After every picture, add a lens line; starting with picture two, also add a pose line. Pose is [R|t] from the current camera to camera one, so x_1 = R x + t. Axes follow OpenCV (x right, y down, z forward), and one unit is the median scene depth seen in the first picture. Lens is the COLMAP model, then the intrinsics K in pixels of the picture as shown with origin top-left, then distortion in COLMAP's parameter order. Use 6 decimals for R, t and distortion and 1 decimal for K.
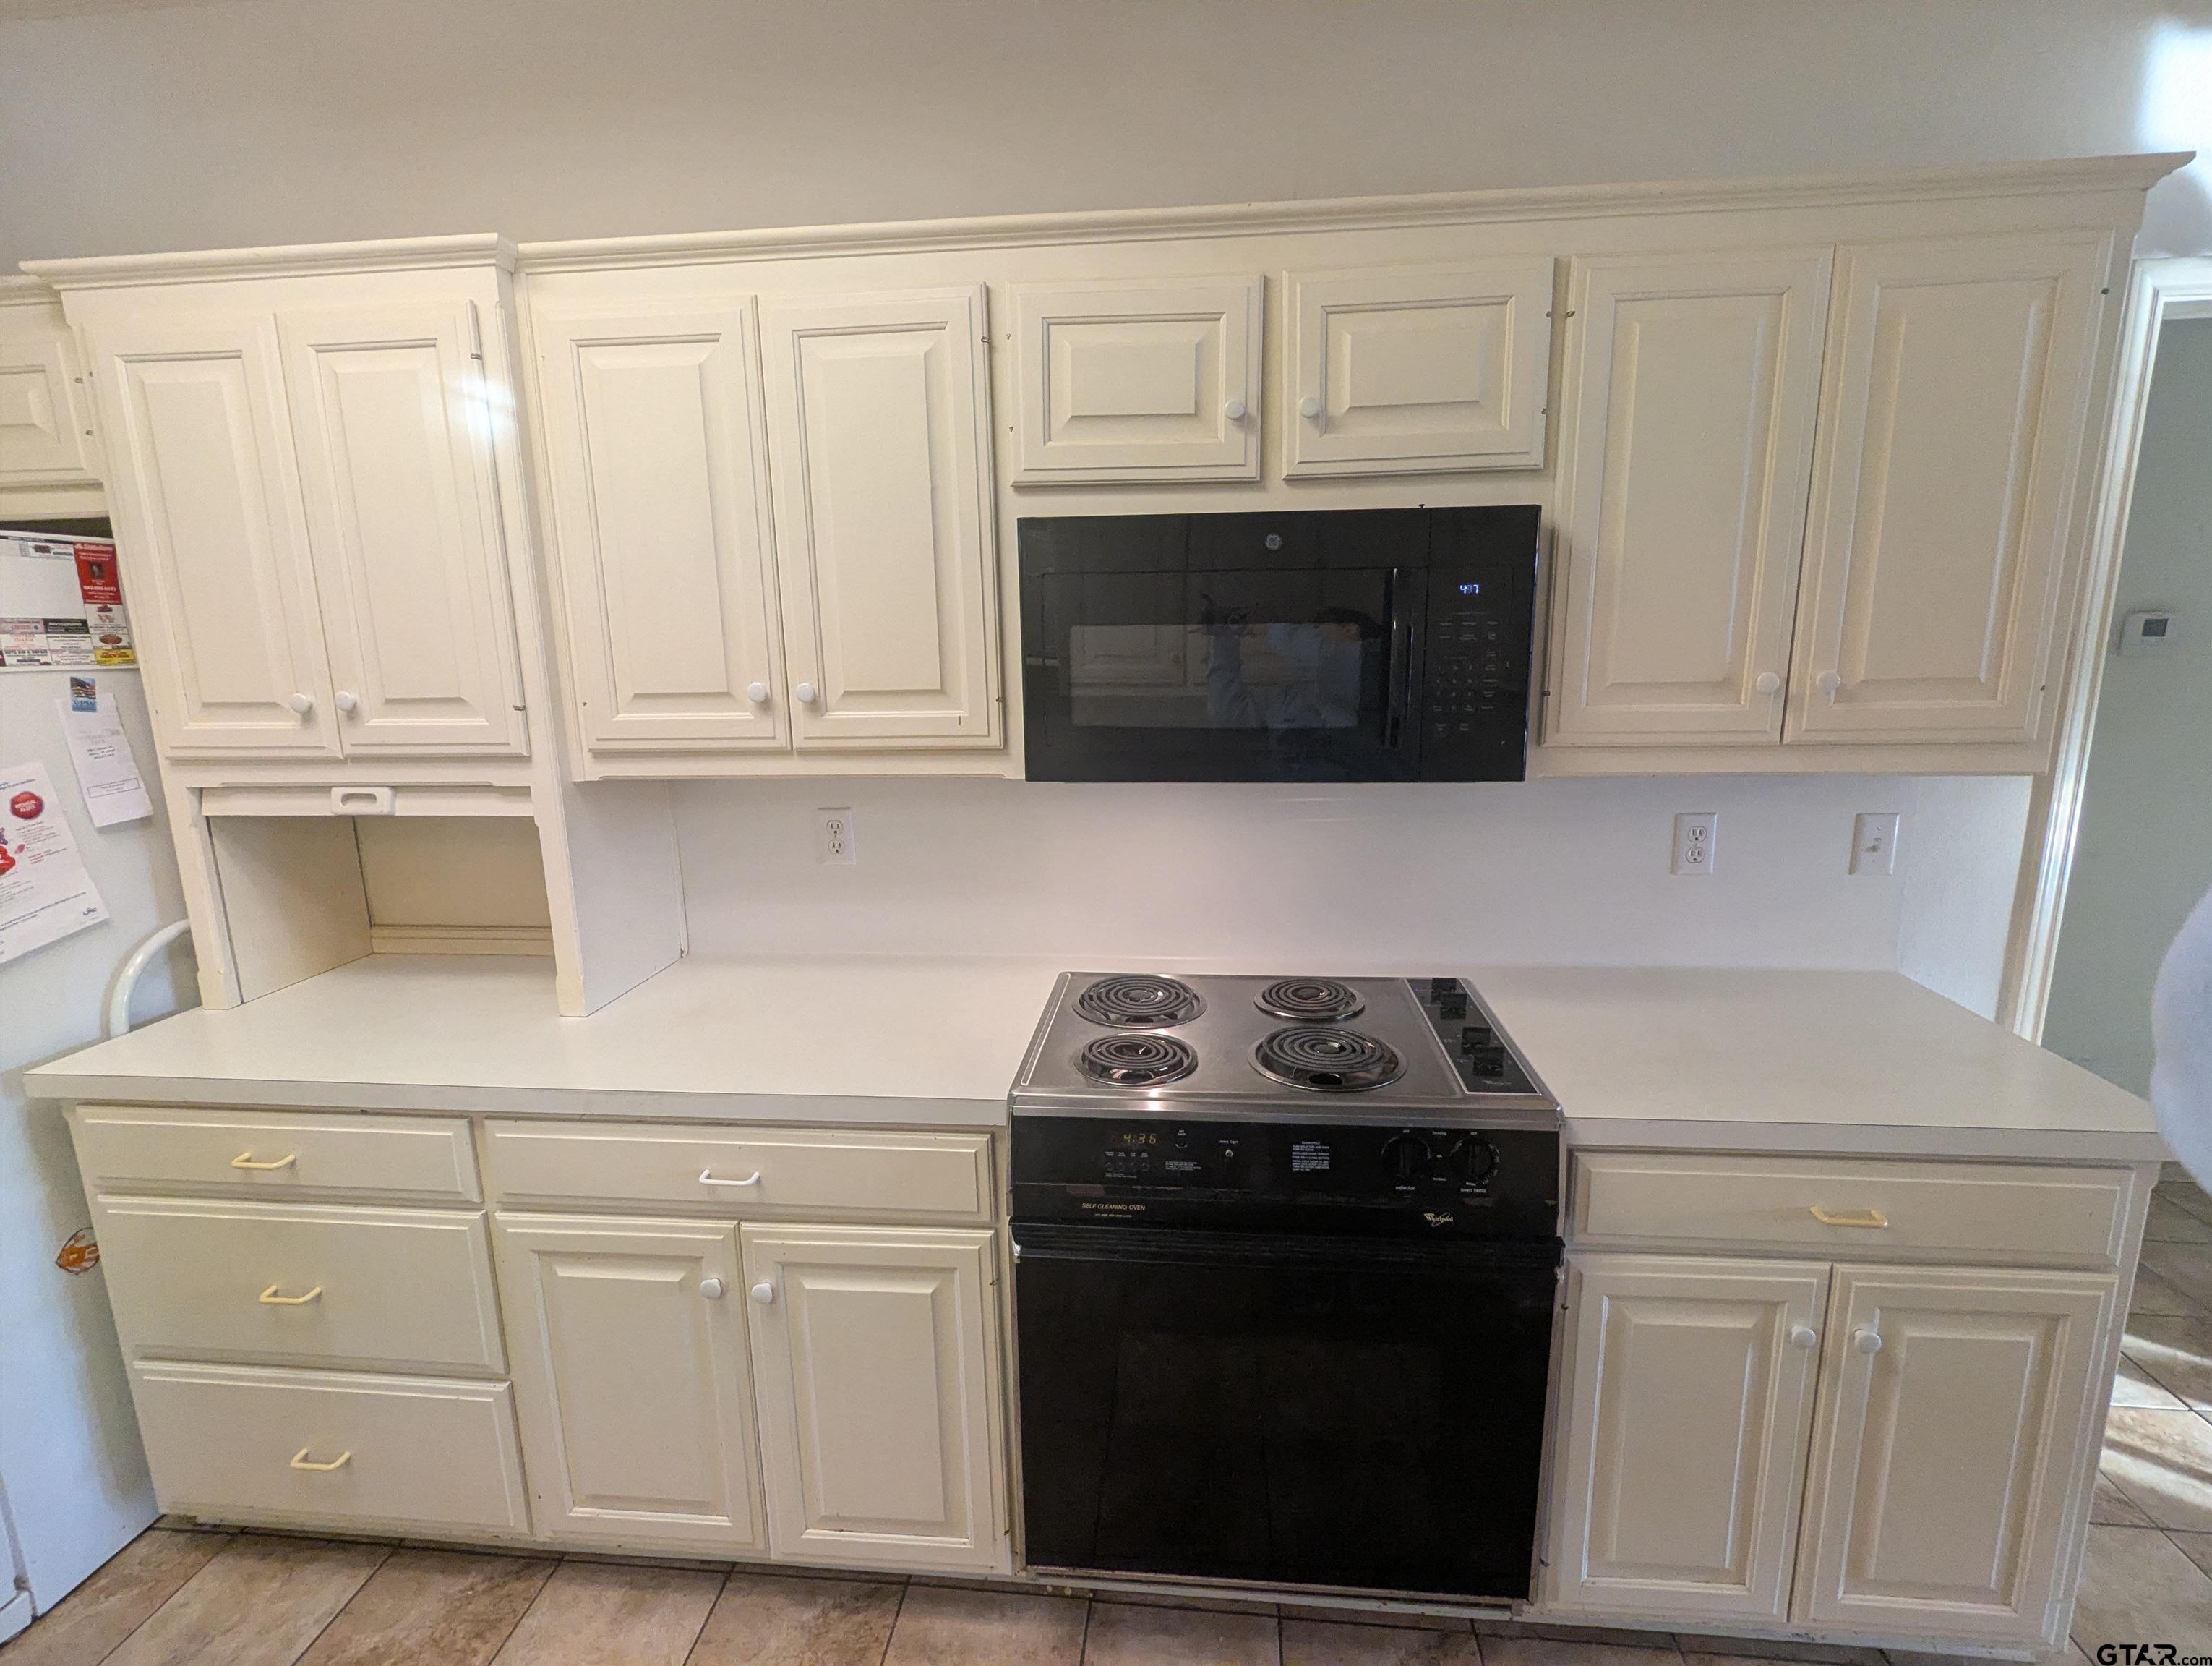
lens RADIAL K [[1041.5, 0, 1106.0], [0, 1041.5, 833.0], [0, 0, 1]] dist [-0.013563, 0.007057]
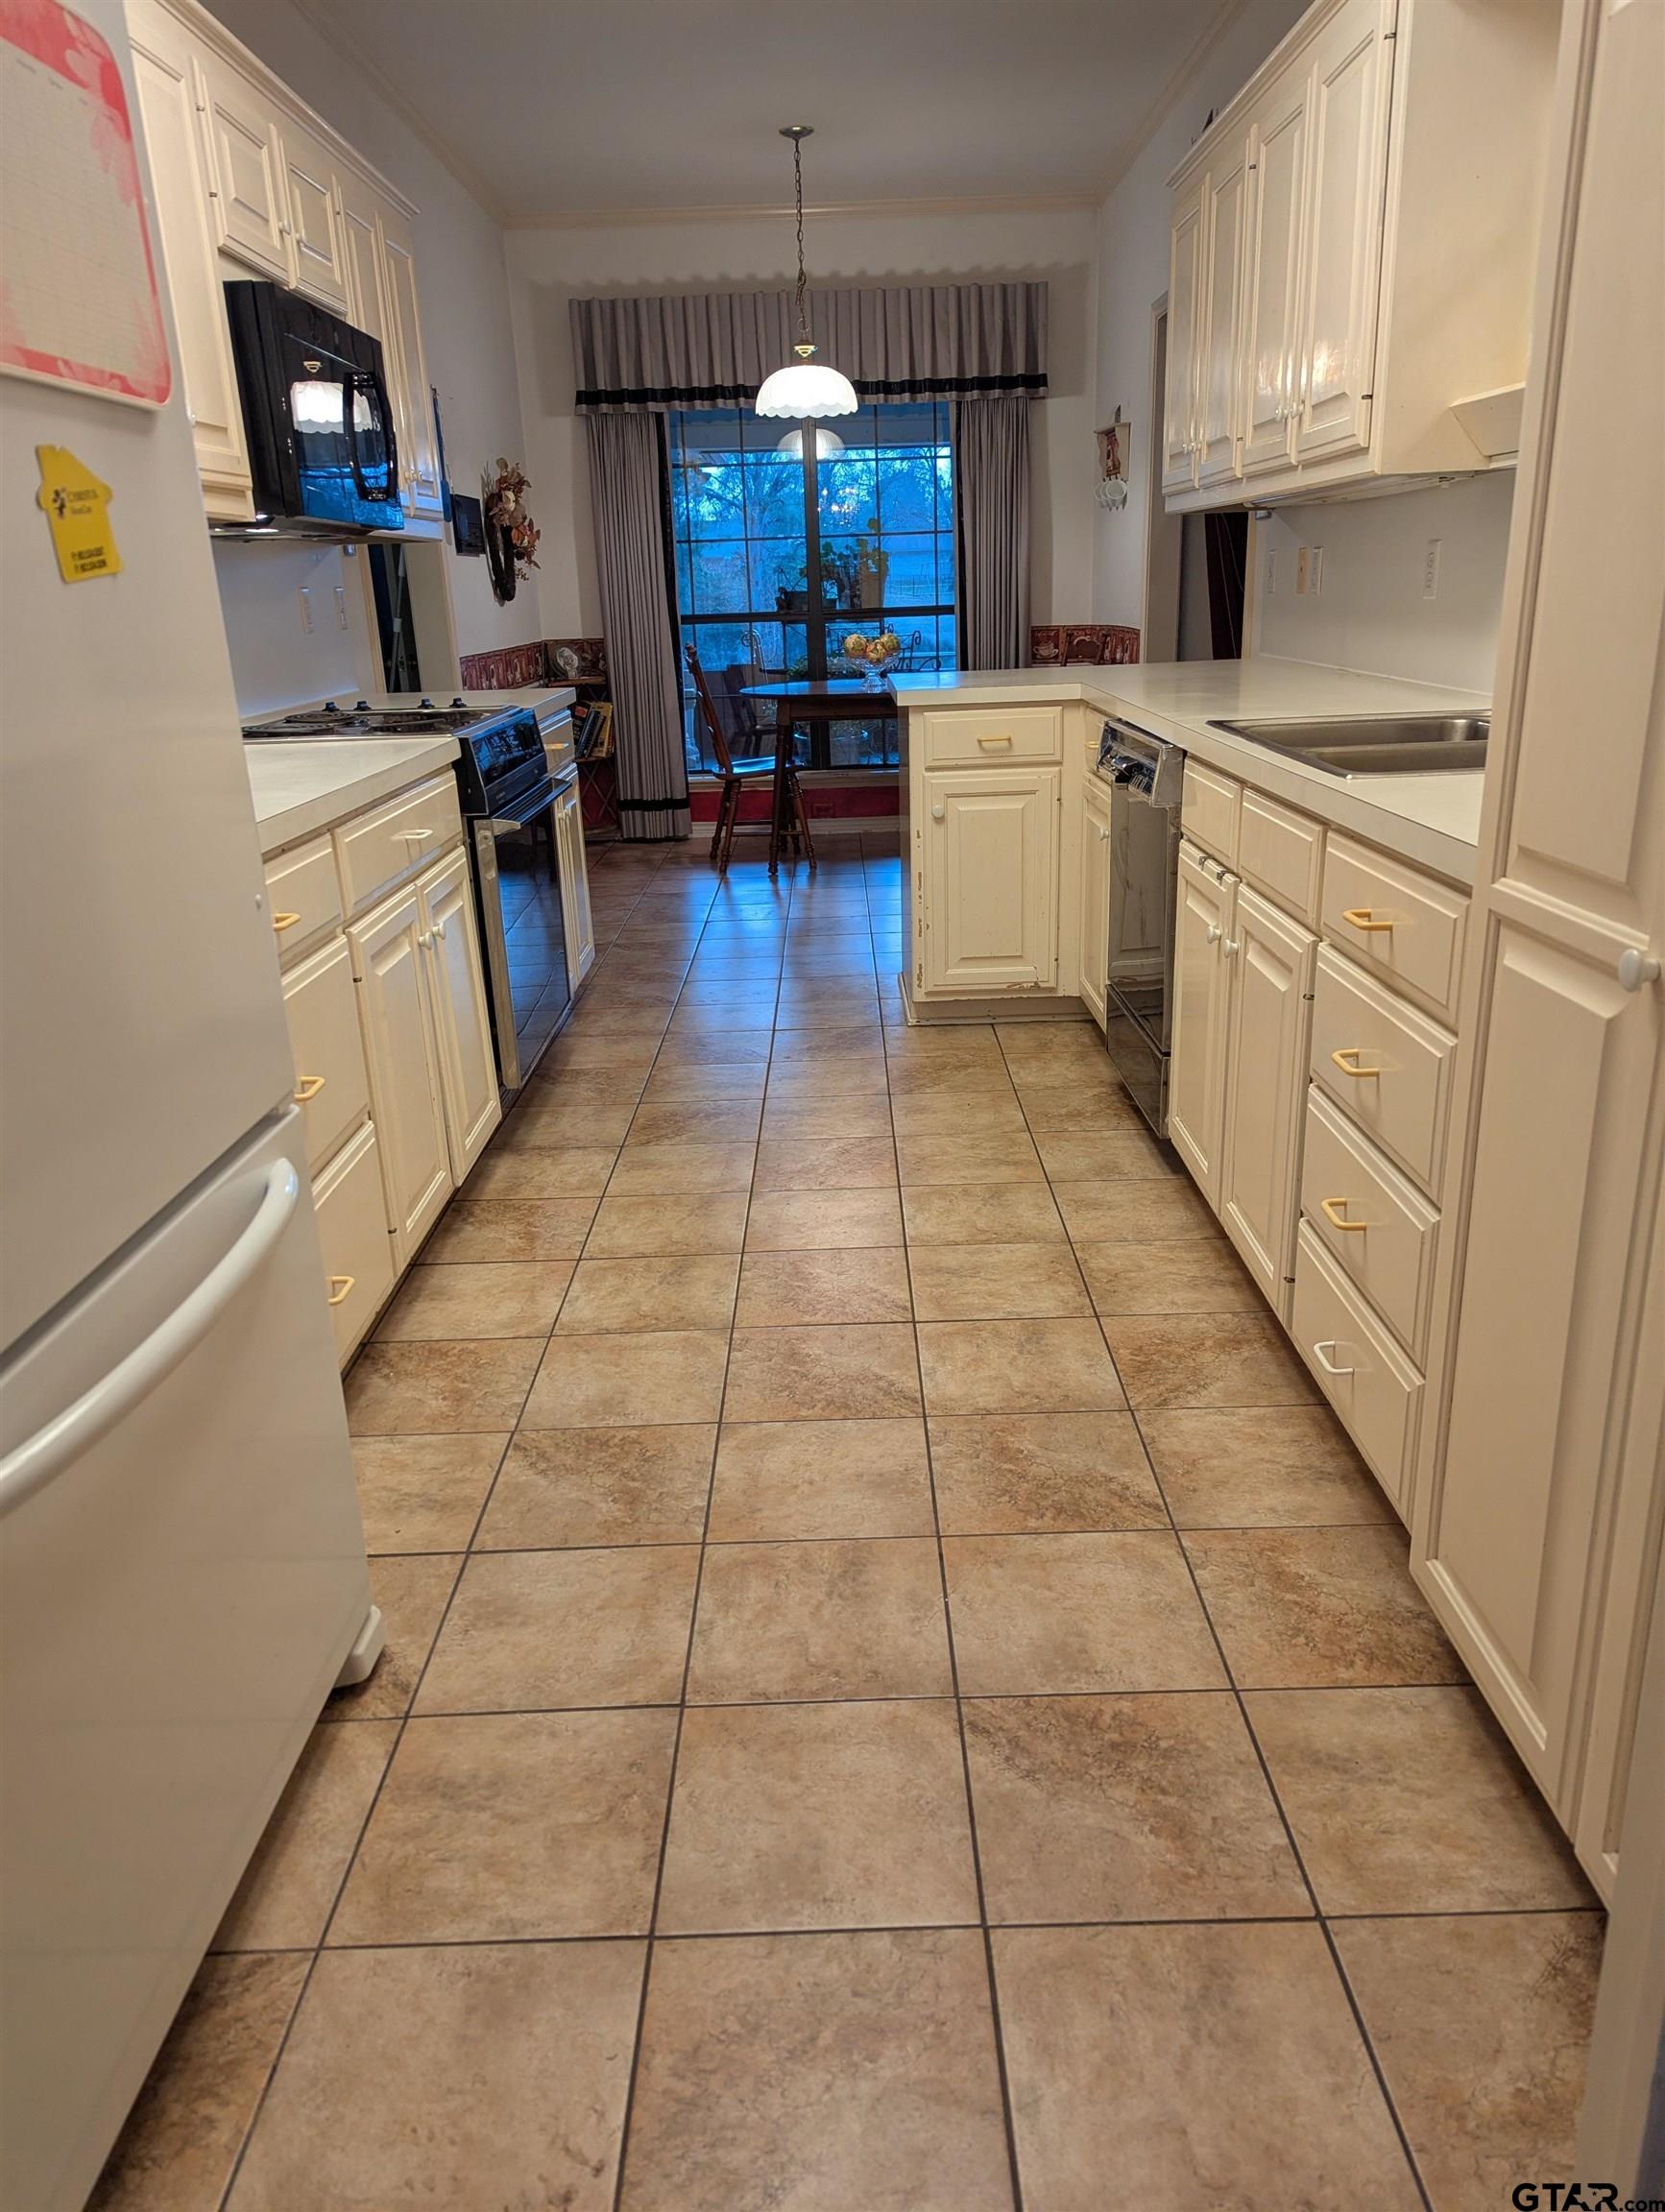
lens RADIAL K [[1560.1, 0, 832.5], [0, 1560.1, 1106.0], [0, 0, 1]] dist [0.000121, 0.000004]
pose [[-0.095416, -0.299532, 0.949303, -2.163120], [0.231068, 0.920941, 0.313808, 0.161299], [-0.968248, 0.249296, -0.018660, 0.631138]]
